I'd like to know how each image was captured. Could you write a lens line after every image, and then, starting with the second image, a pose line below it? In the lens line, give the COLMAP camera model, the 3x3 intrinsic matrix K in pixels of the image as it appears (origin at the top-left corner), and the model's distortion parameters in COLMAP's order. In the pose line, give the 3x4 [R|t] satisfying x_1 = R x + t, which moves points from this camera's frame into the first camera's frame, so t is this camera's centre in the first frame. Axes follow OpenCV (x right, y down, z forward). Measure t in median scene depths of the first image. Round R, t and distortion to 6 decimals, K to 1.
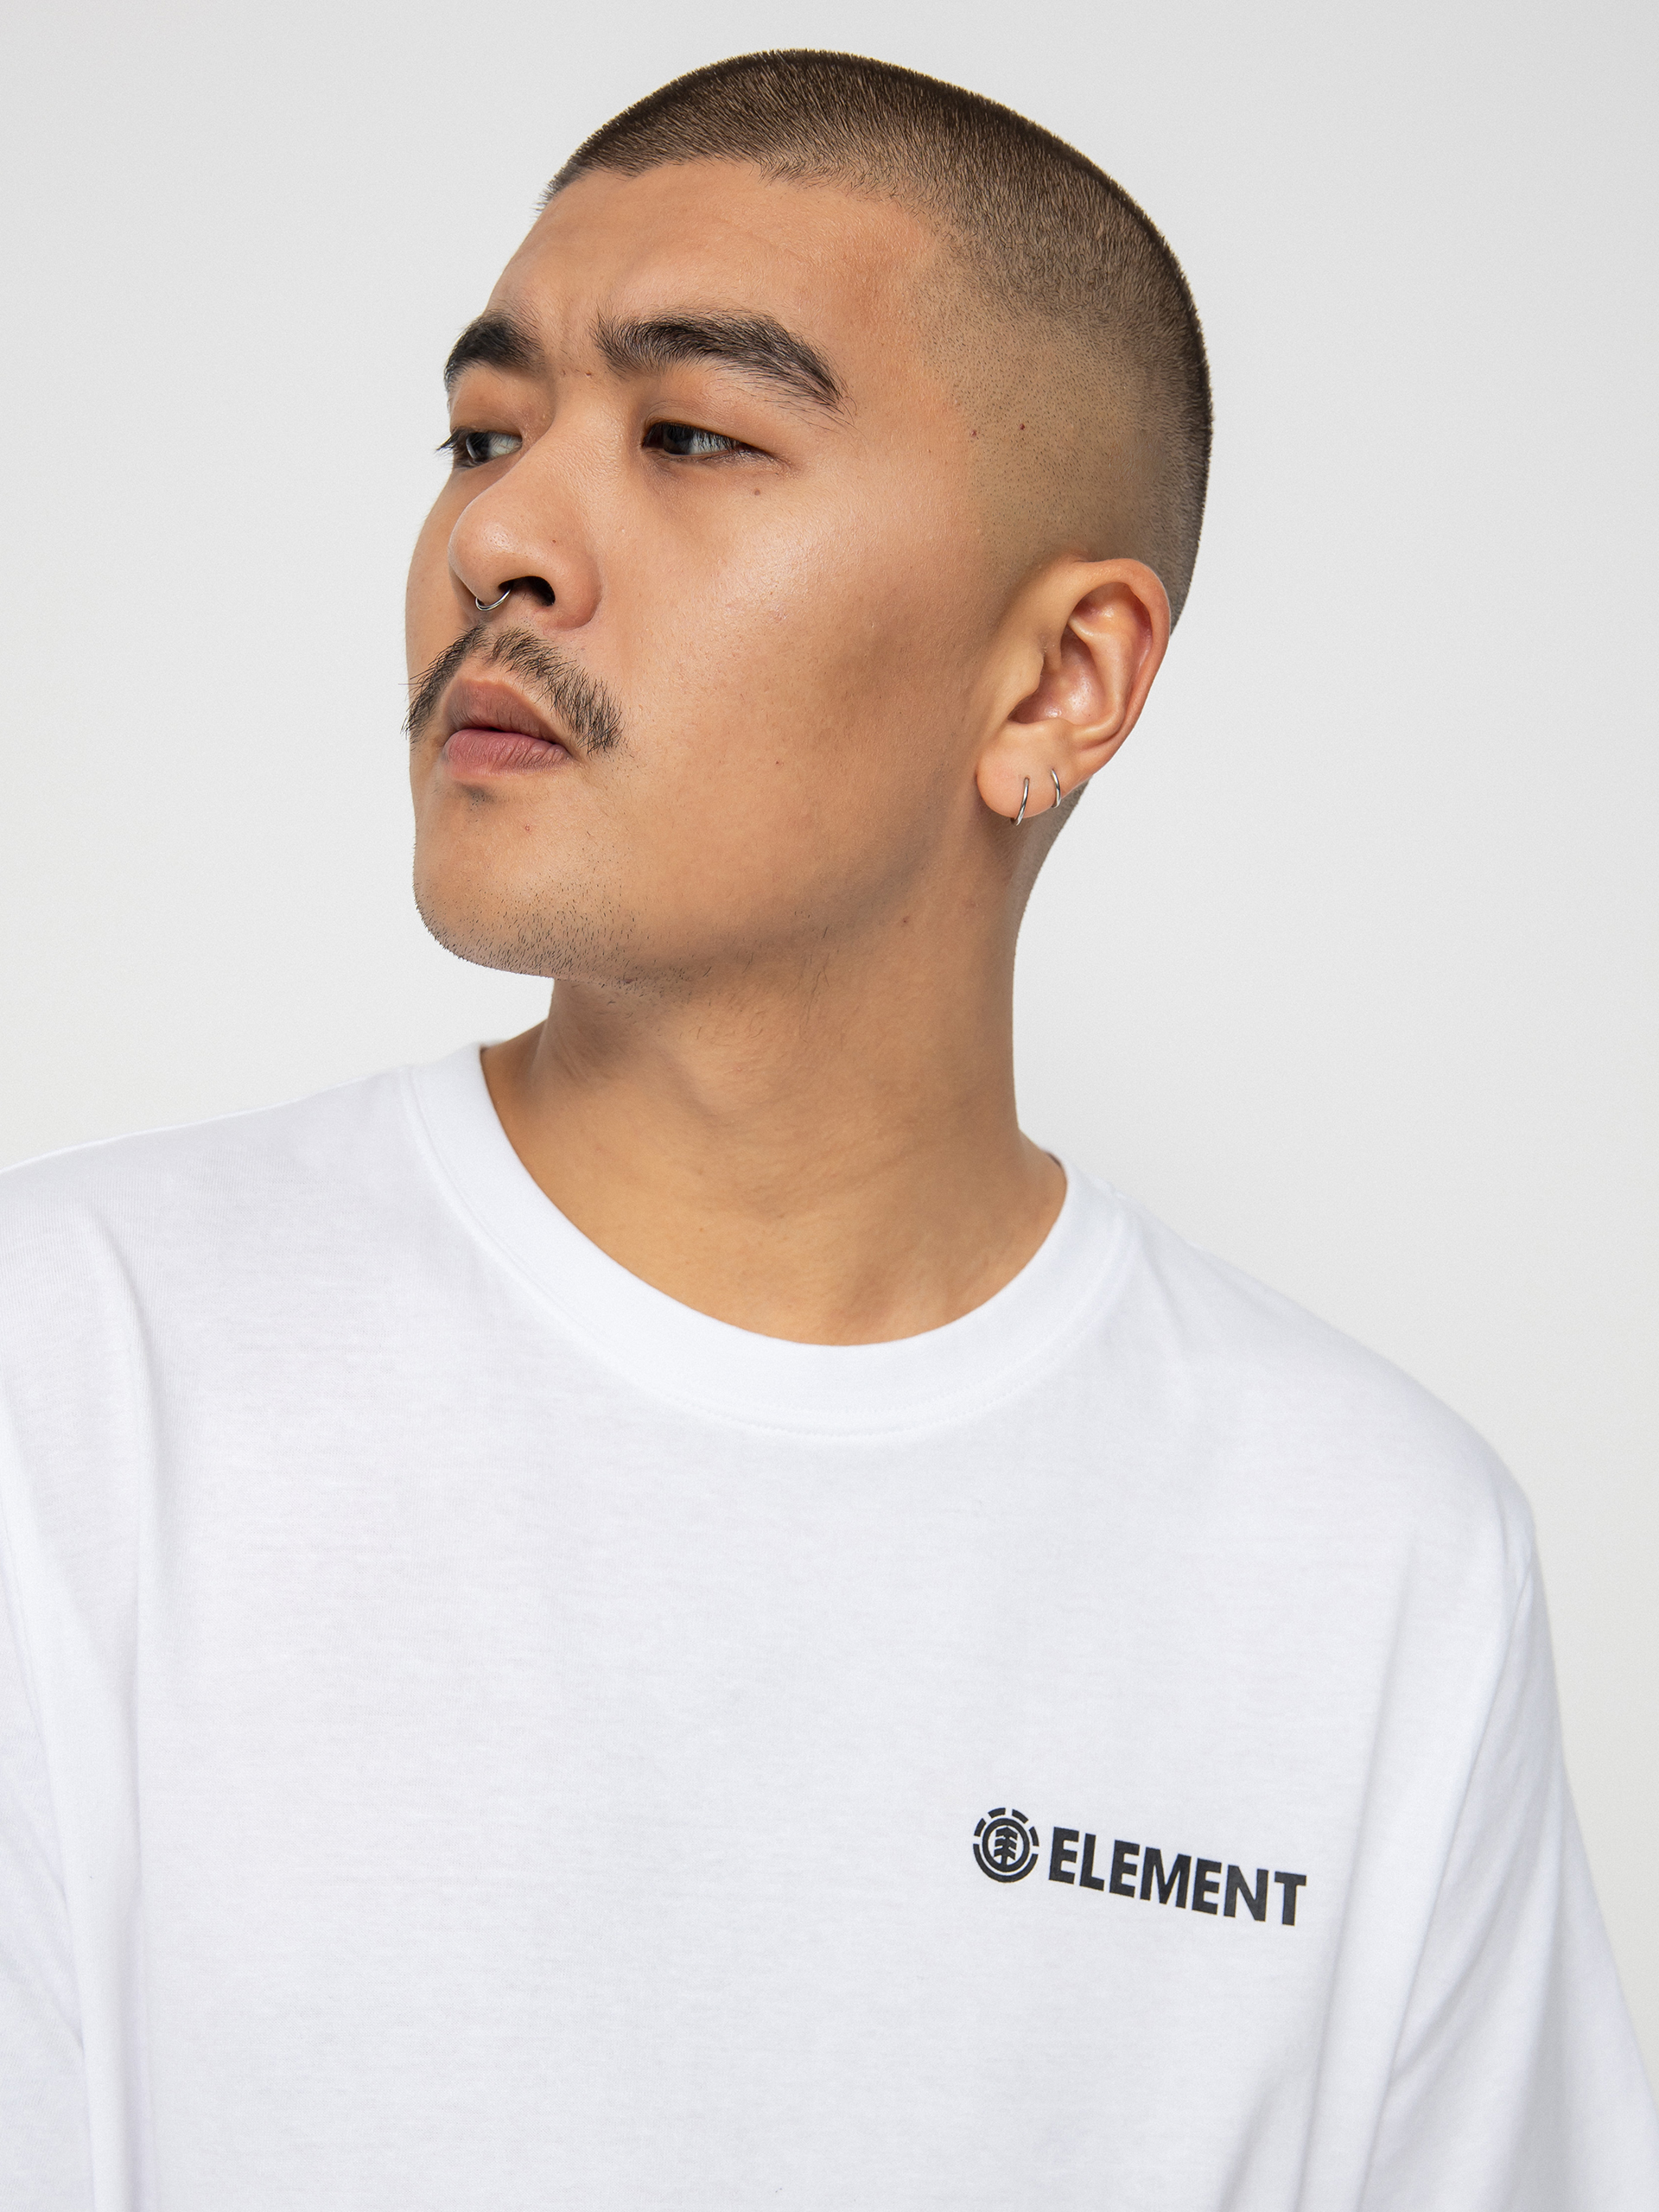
lens RADIAL K [[2850.0, 0, 839.6], [0, 2850.0, 1106.5], [0, 0, 1]] dist [0.110268, 0.000000]
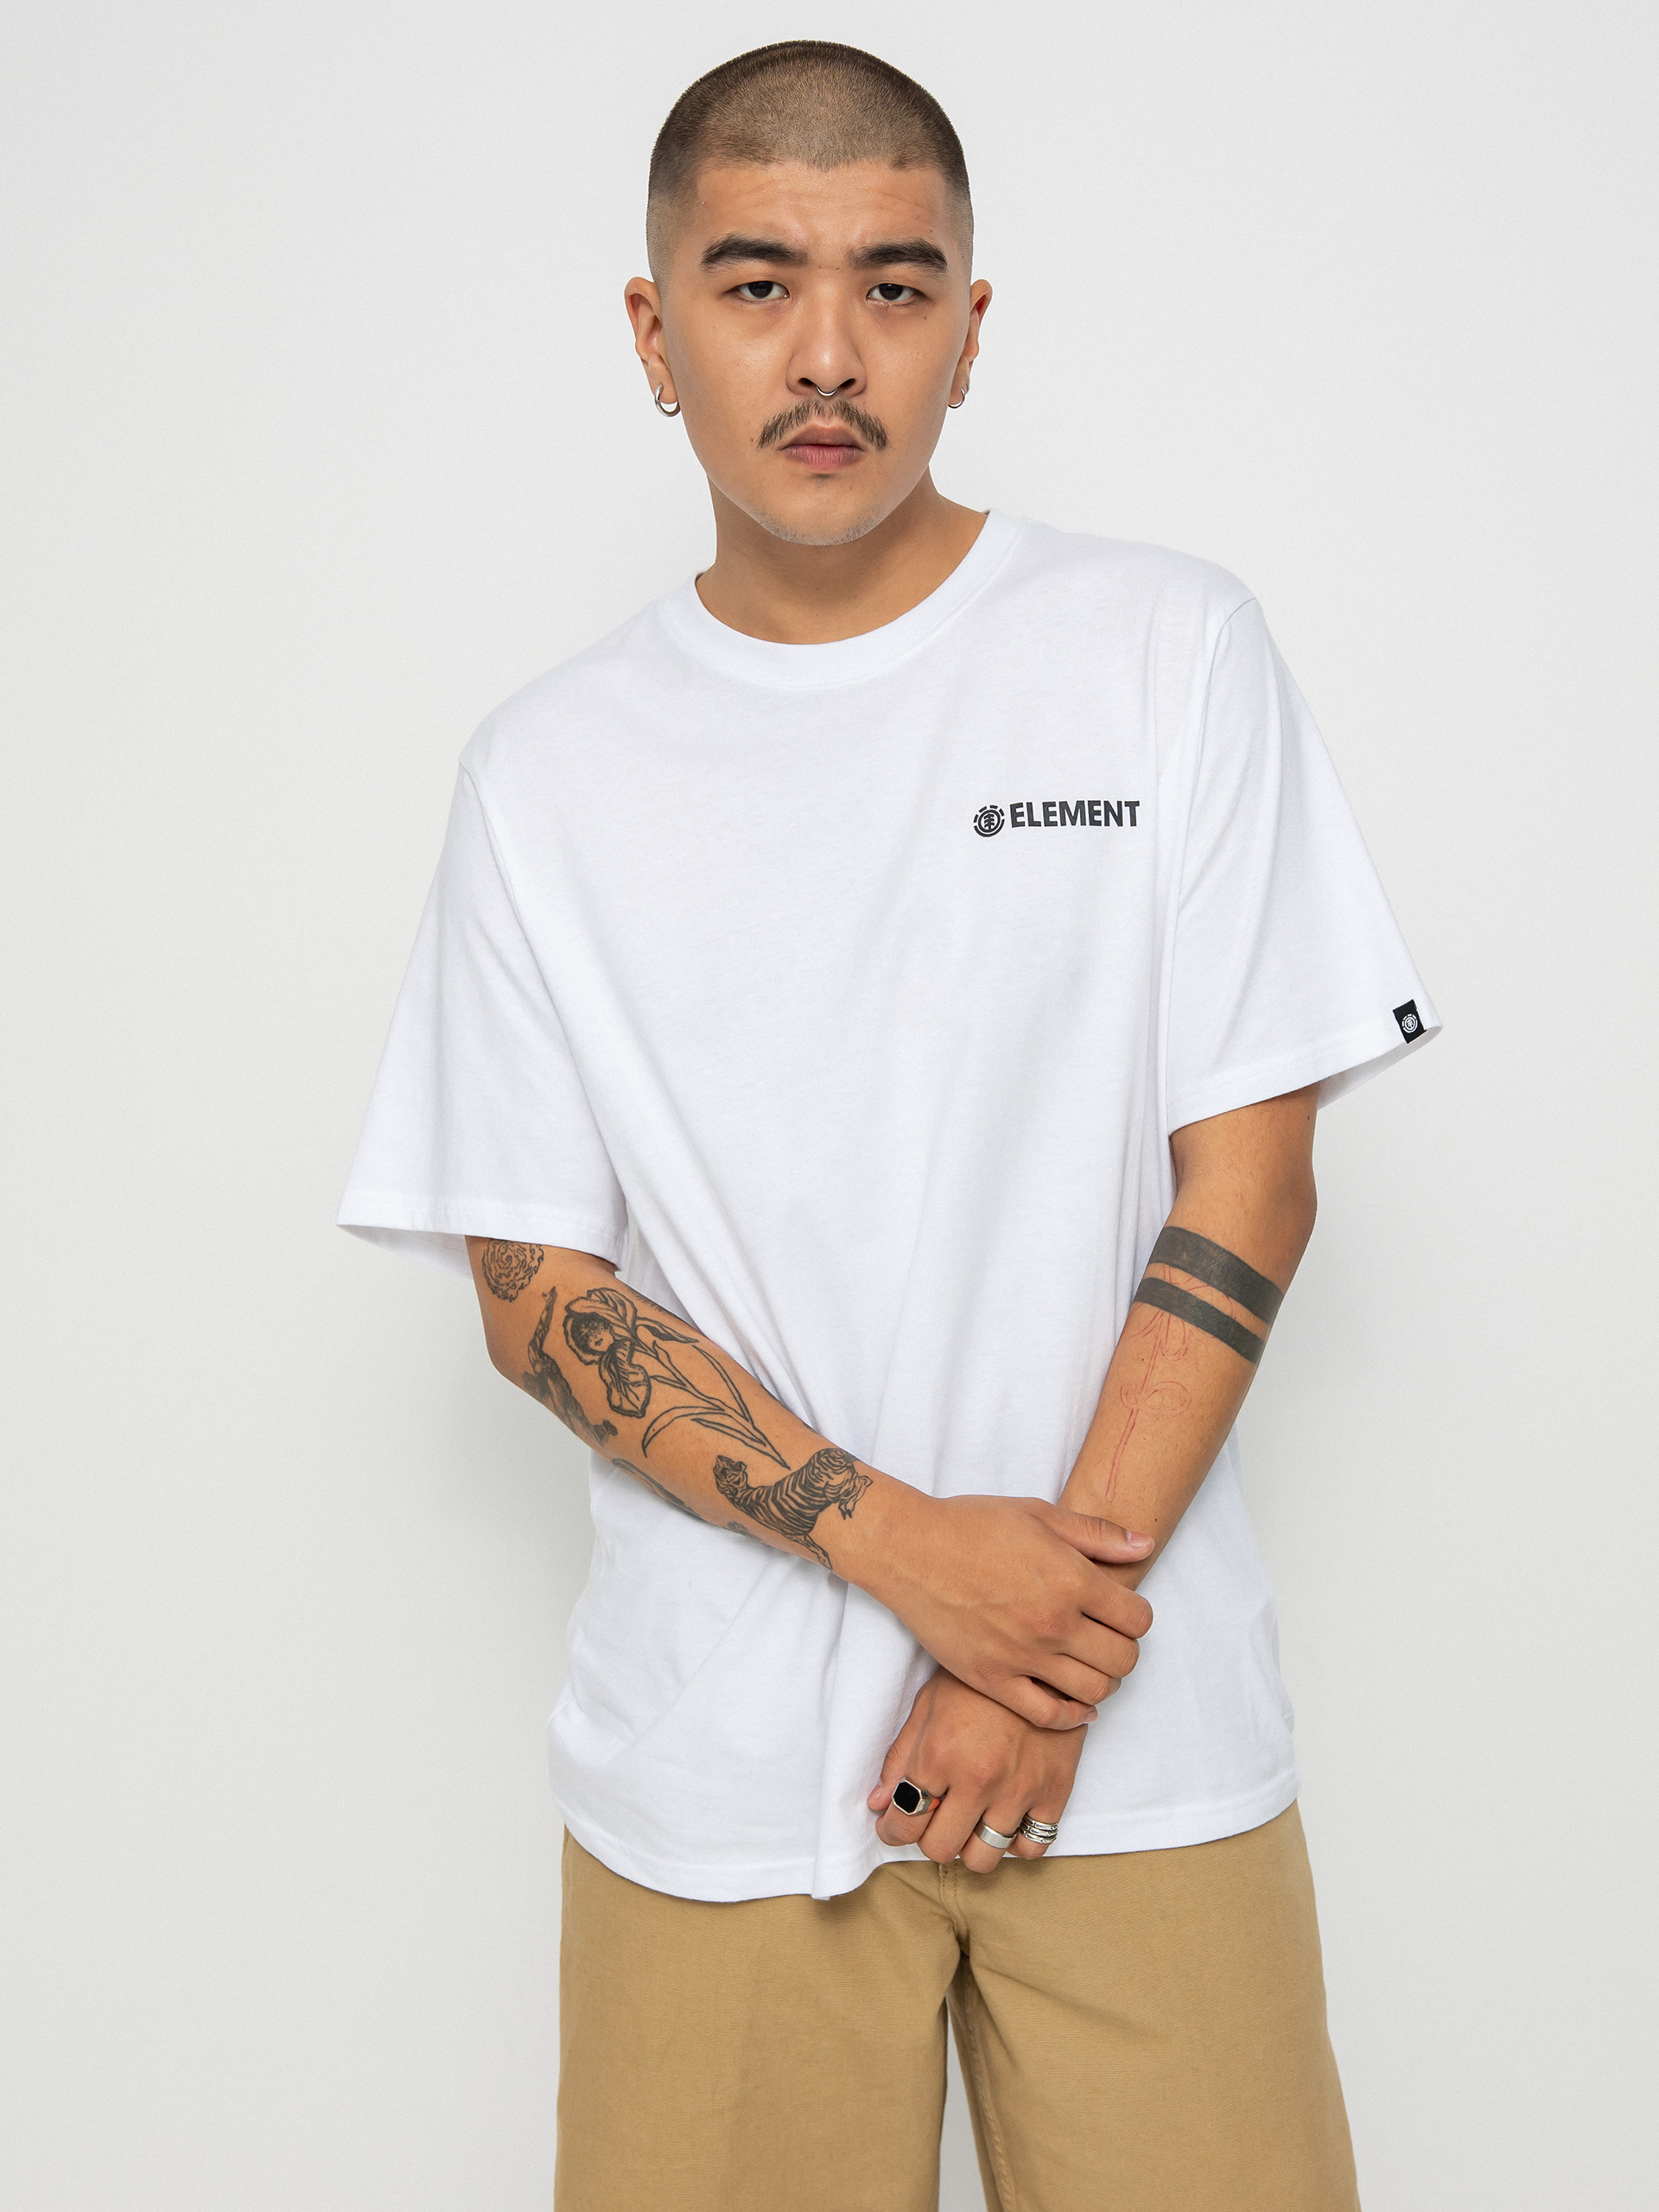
lens RADIAL K [[2850.0, 0, 849.2], [0, 2850.0, 1101.5], [0, 0, 1]] dist [0.110268, 0.000000]
pose [[0.982791, -0.184140, -0.014660, -0.042929], [0.177045, 0.916330, 0.359158, -0.277960], [-0.052702, -0.355573, 0.933162, -0.875741]]
